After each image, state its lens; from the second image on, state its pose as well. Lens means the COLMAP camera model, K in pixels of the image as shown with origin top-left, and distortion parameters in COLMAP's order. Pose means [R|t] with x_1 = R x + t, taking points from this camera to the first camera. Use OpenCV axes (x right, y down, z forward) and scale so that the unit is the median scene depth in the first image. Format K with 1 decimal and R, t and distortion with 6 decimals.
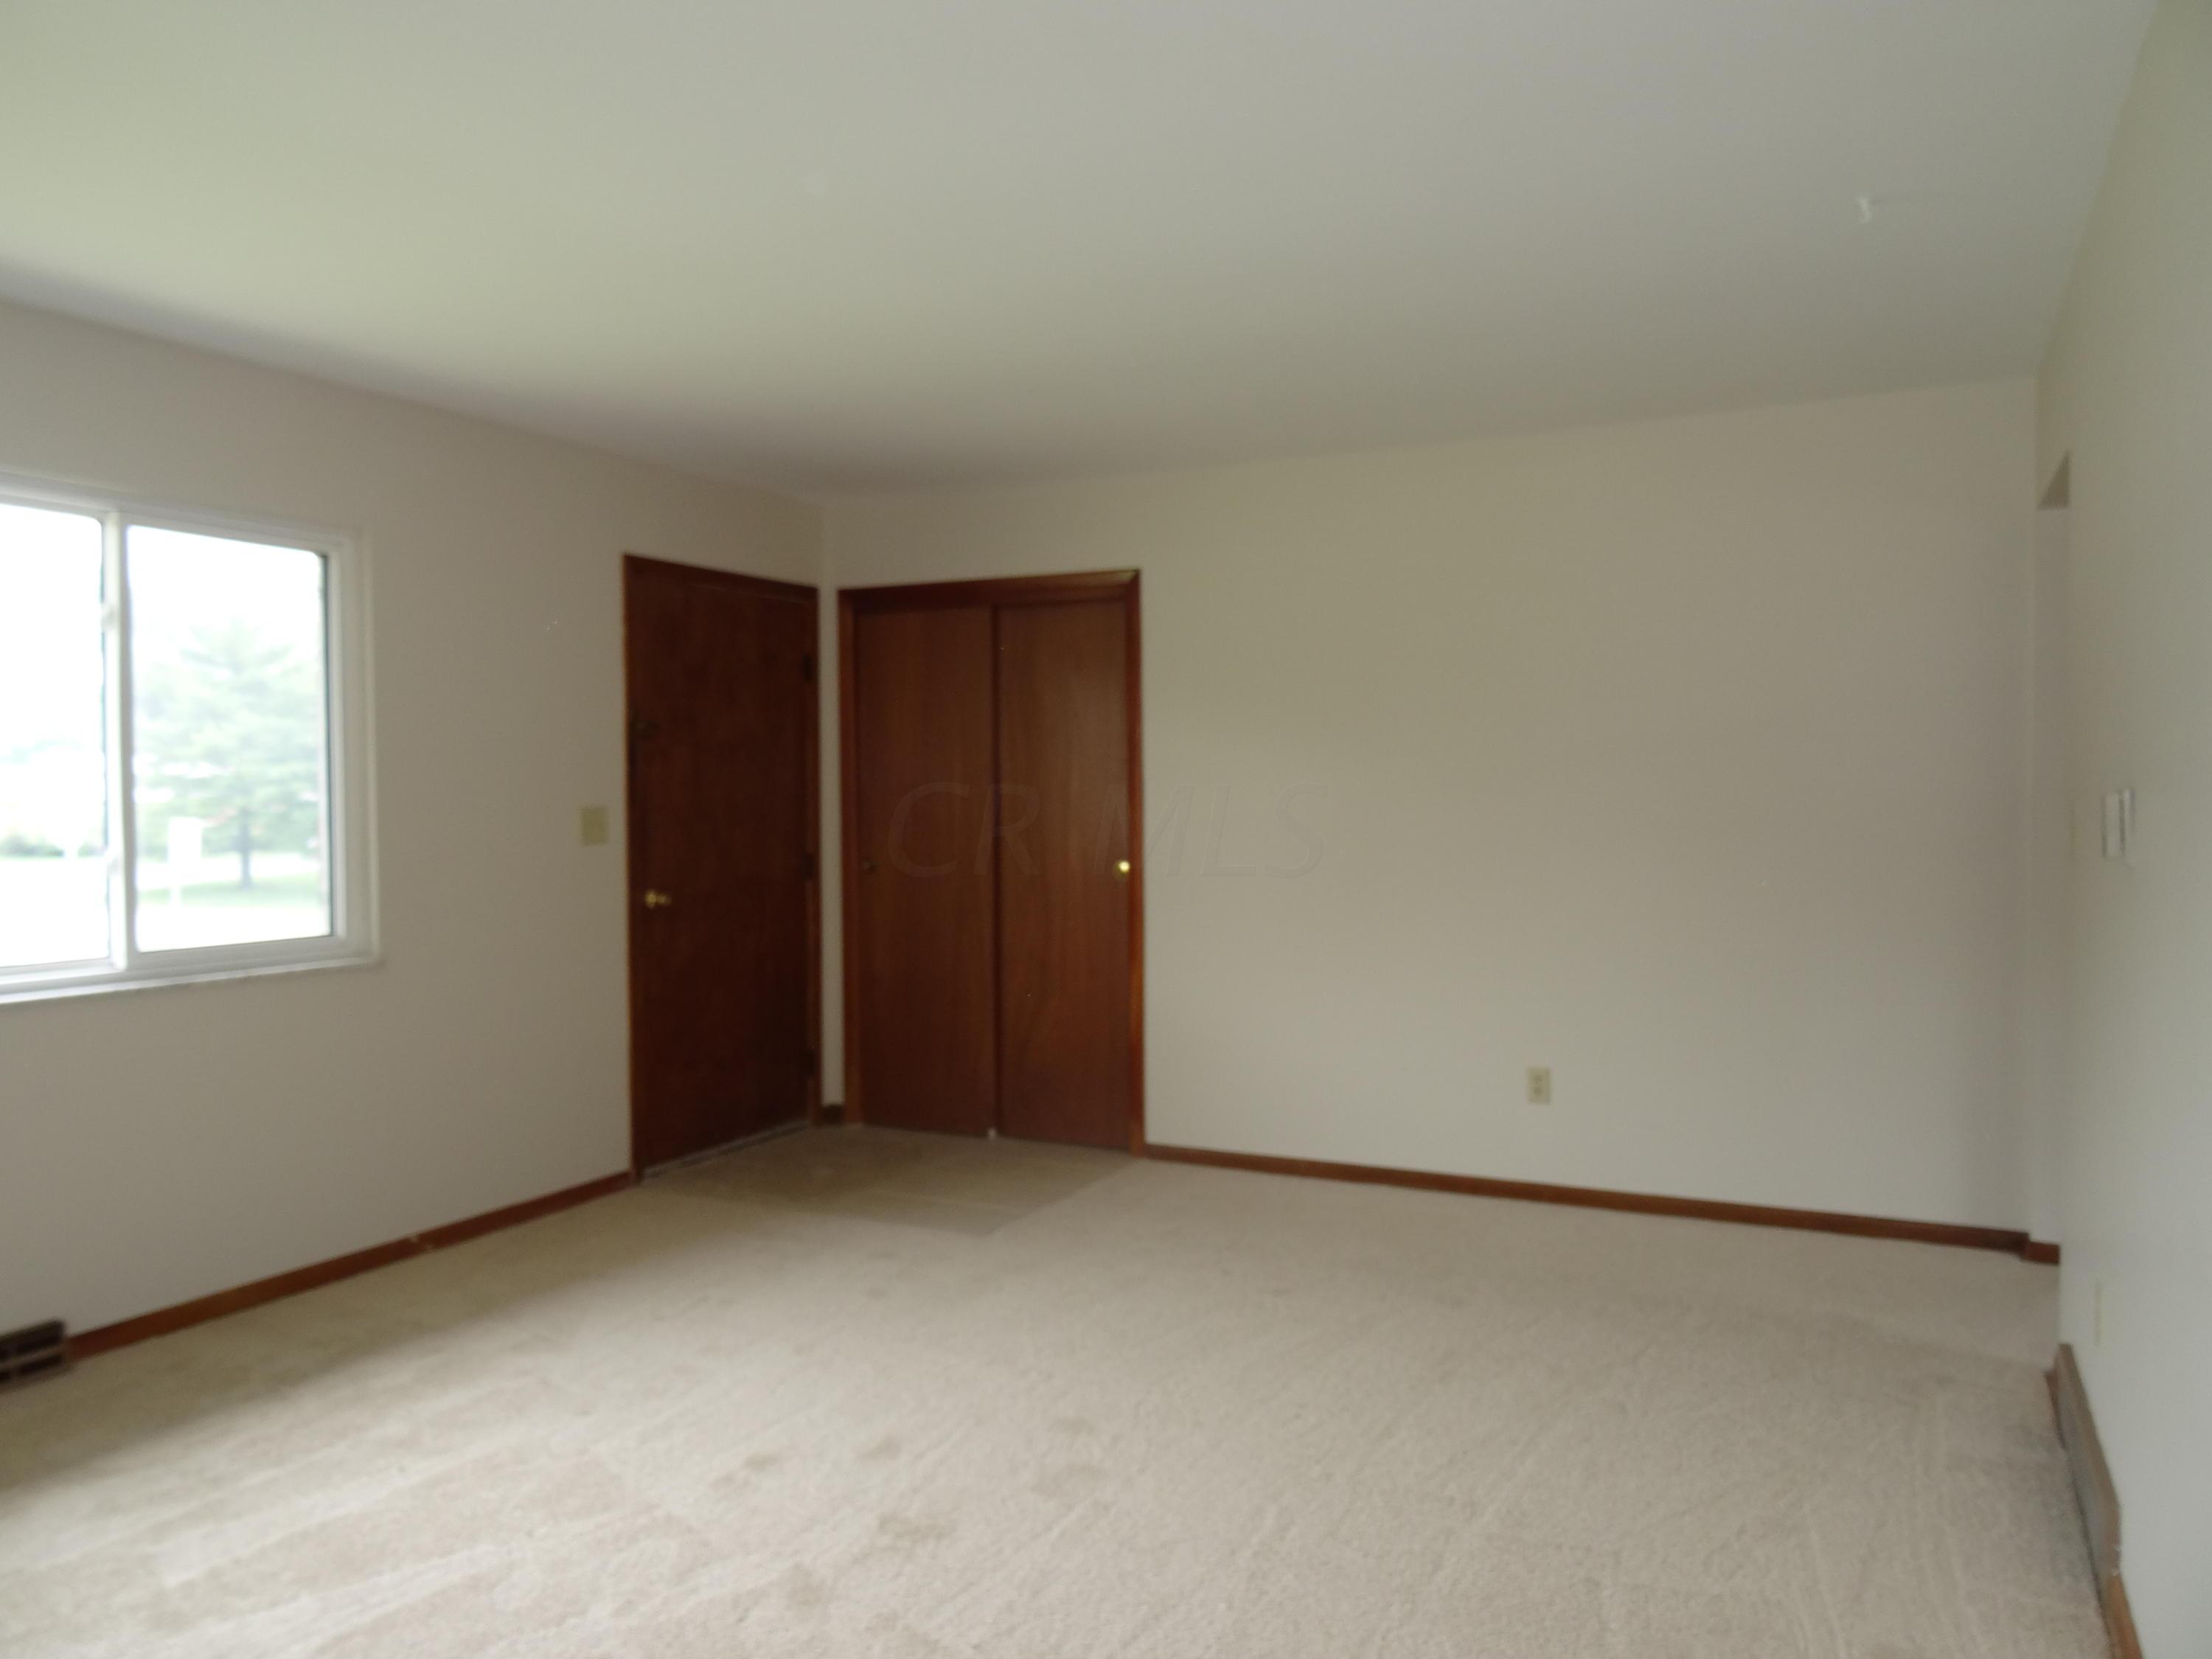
lens RADIAL K [[1582.8, 0, 1106.0], [0, 1582.8, 829.5], [0, 0, 1]] dist [0.003975, 0.001090]
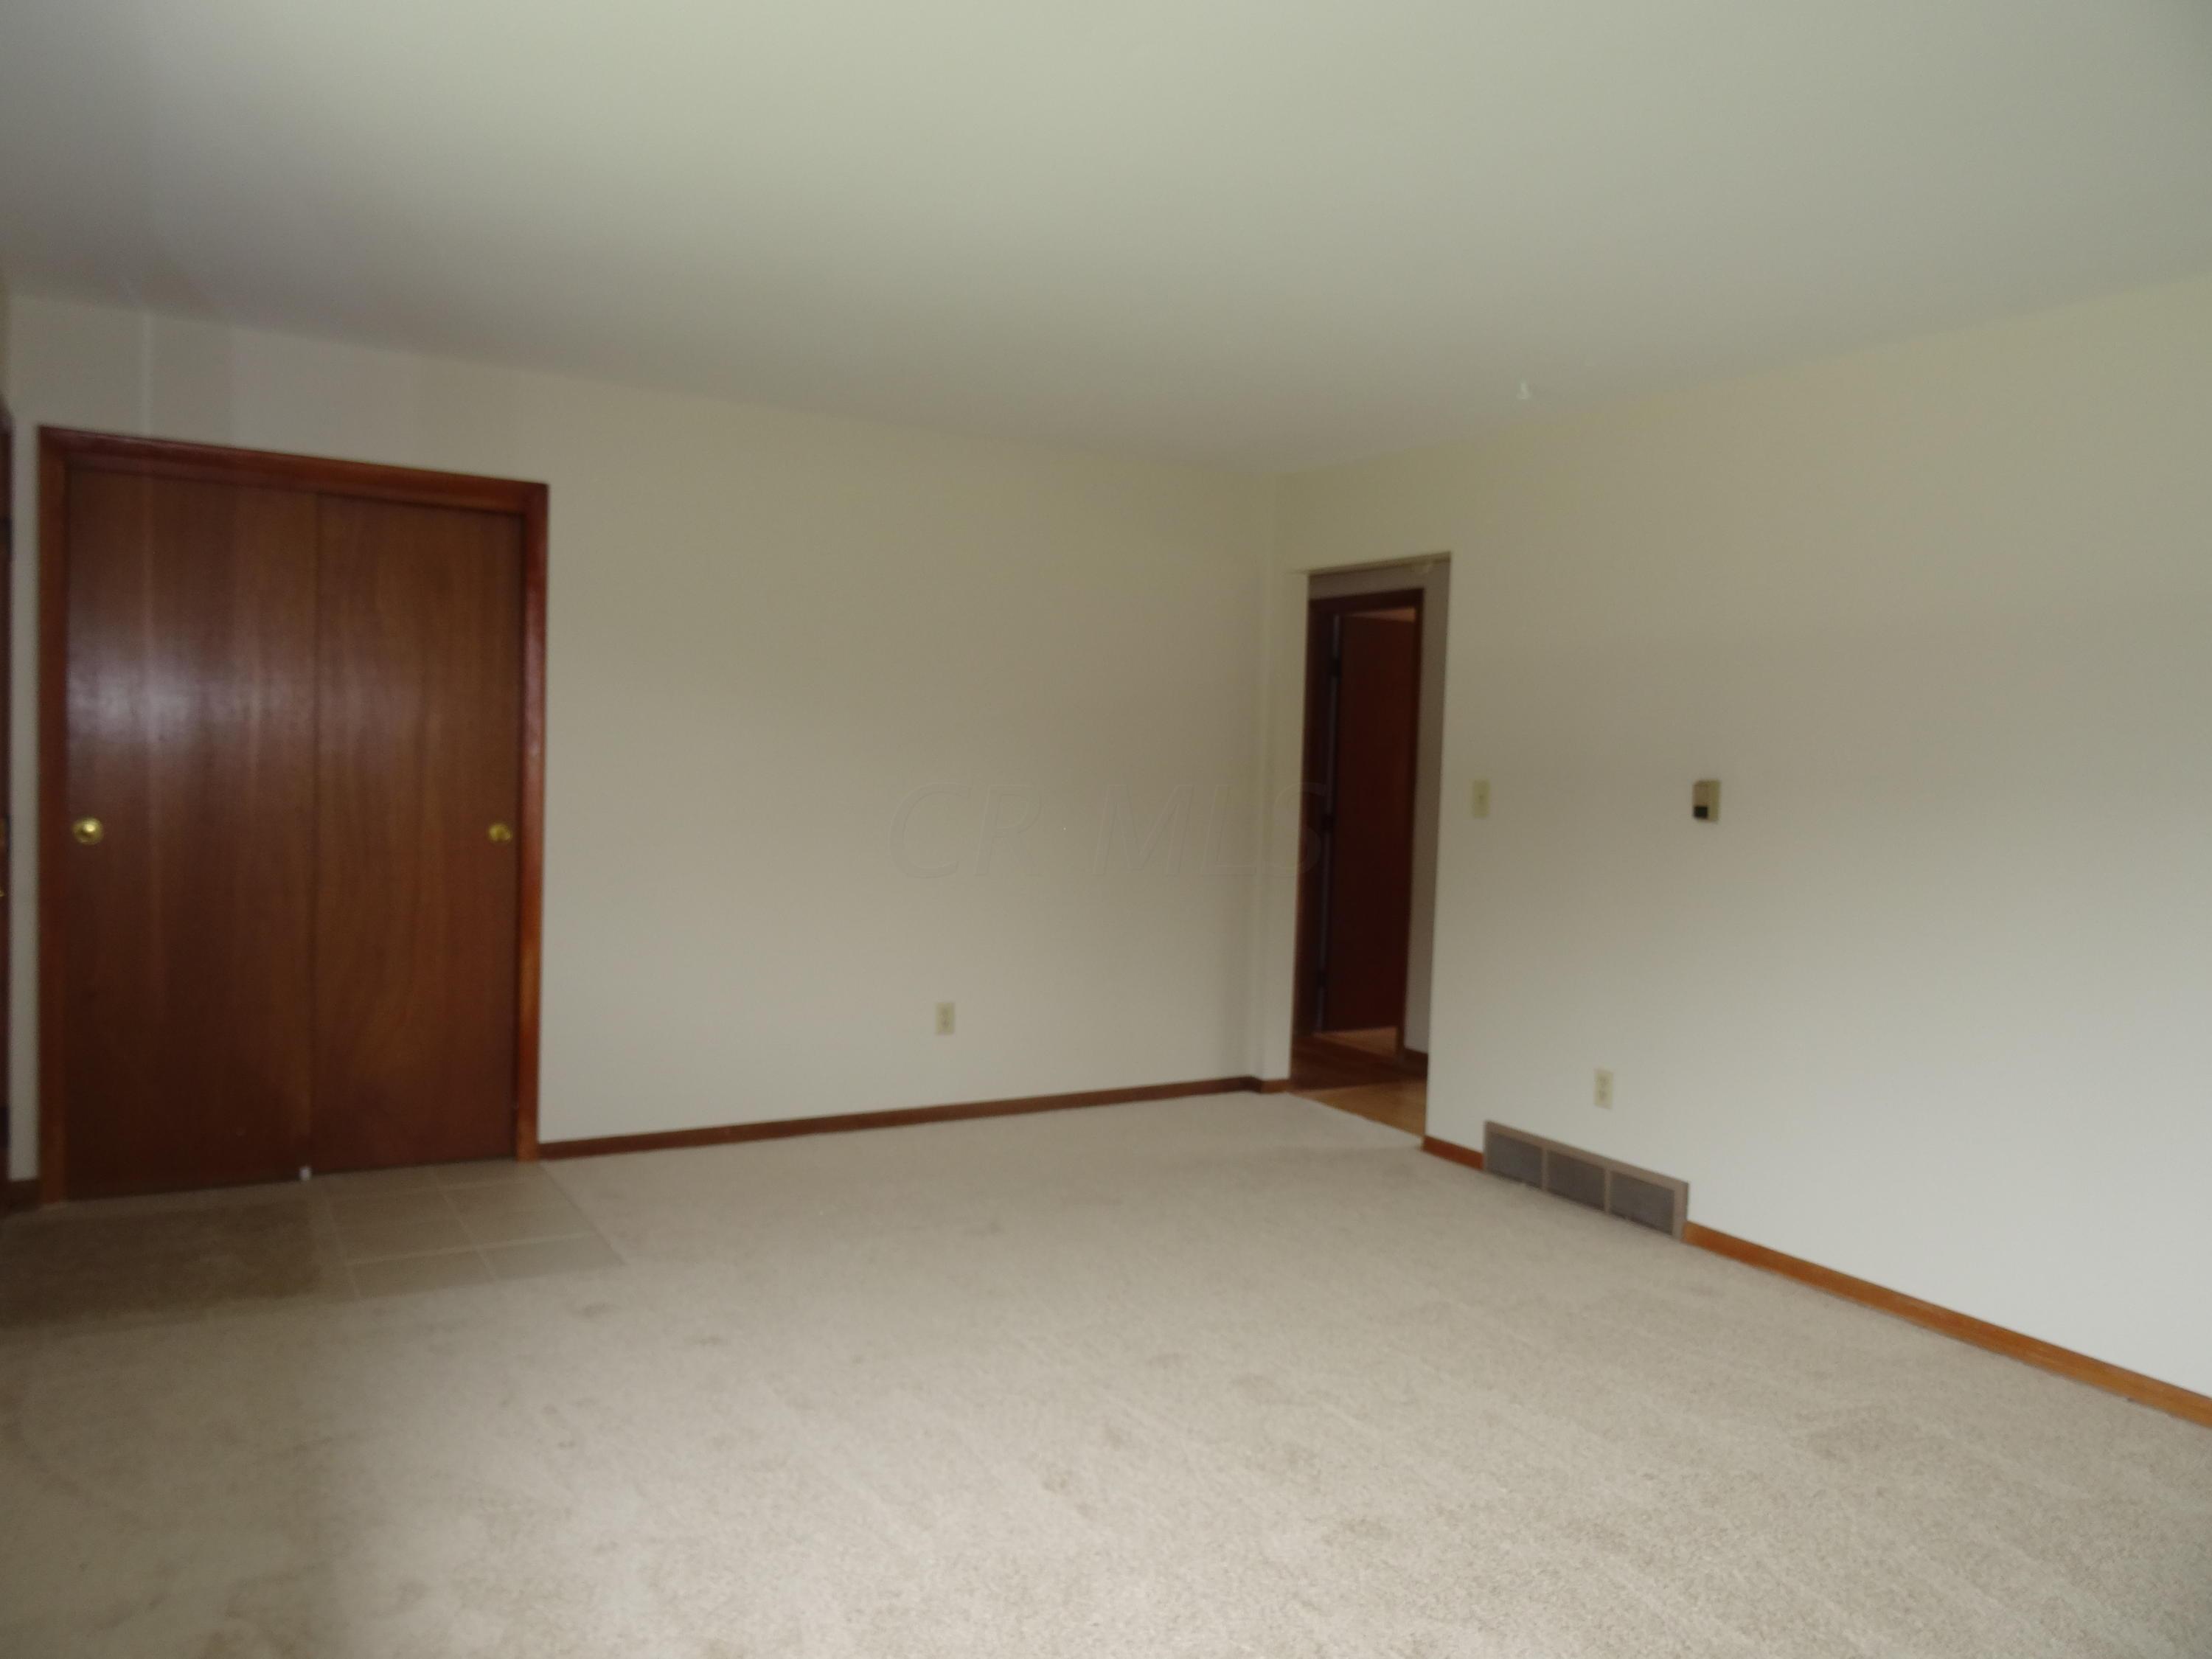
lens RADIAL K [[1582.8, 0, 1106.0], [0, 1582.8, 829.5], [0, 0, 1]] dist [0.003975, 0.001090]
pose [[0.550589, -0.018377, 0.834574, -0.557017], [-0.015914, 0.999345, 0.032504, -0.009743], [-0.834625, -0.031178, 0.549936, 0.272760]]
